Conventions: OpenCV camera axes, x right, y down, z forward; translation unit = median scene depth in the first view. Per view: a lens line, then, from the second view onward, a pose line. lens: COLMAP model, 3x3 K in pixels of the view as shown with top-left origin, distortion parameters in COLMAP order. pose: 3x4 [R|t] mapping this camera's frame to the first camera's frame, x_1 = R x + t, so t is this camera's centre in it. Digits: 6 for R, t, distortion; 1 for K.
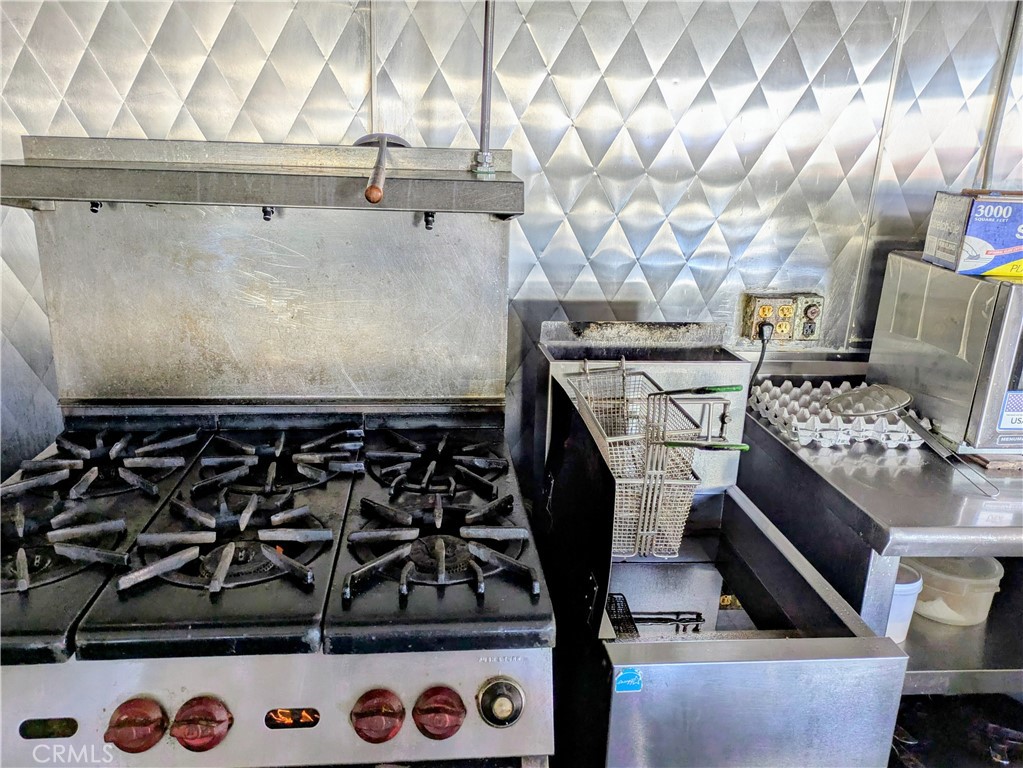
lens RADIAL K [[761.9, 0, 513.1], [0, 761.9, 385.5], [0, 0, 1]] dist [0.034514, -0.007052]
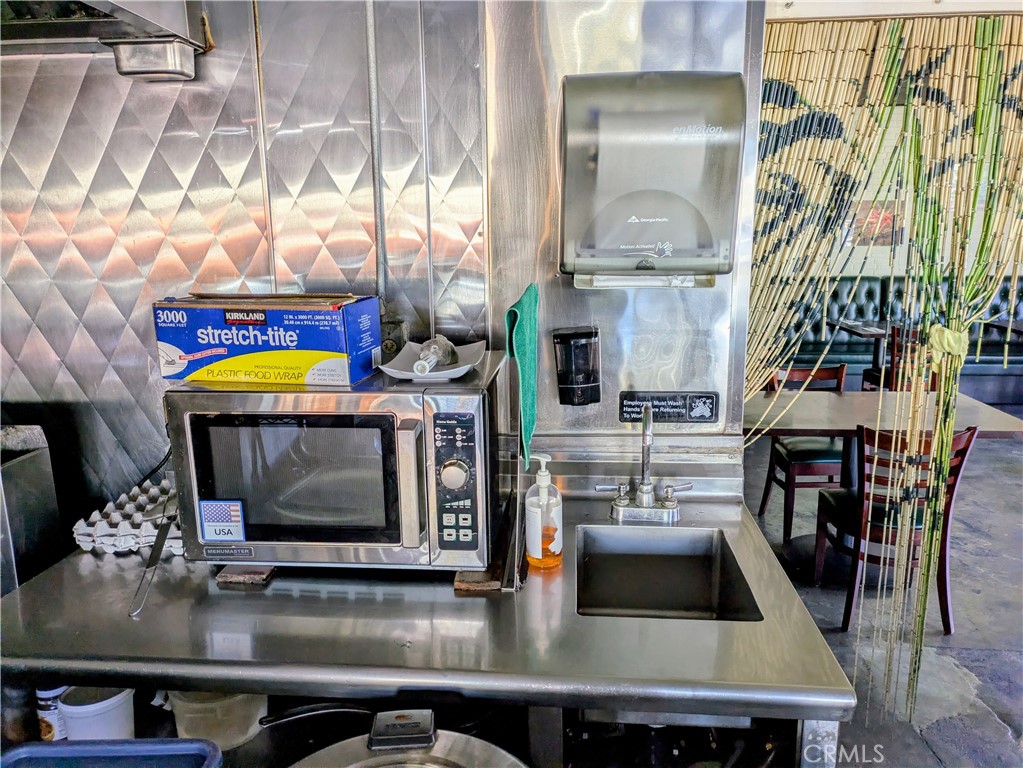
lens RADIAL K [[761.9, 0, 513.2], [0, 761.9, 387.2], [0, 0, 1]] dist [0.034514, -0.007052]
pose [[0.974484, -0.011514, -0.224160, 1.127768], [-0.010029, 0.995452, -0.094730, -0.042491], [0.224231, 0.094561, 0.969937, 0.139676]]
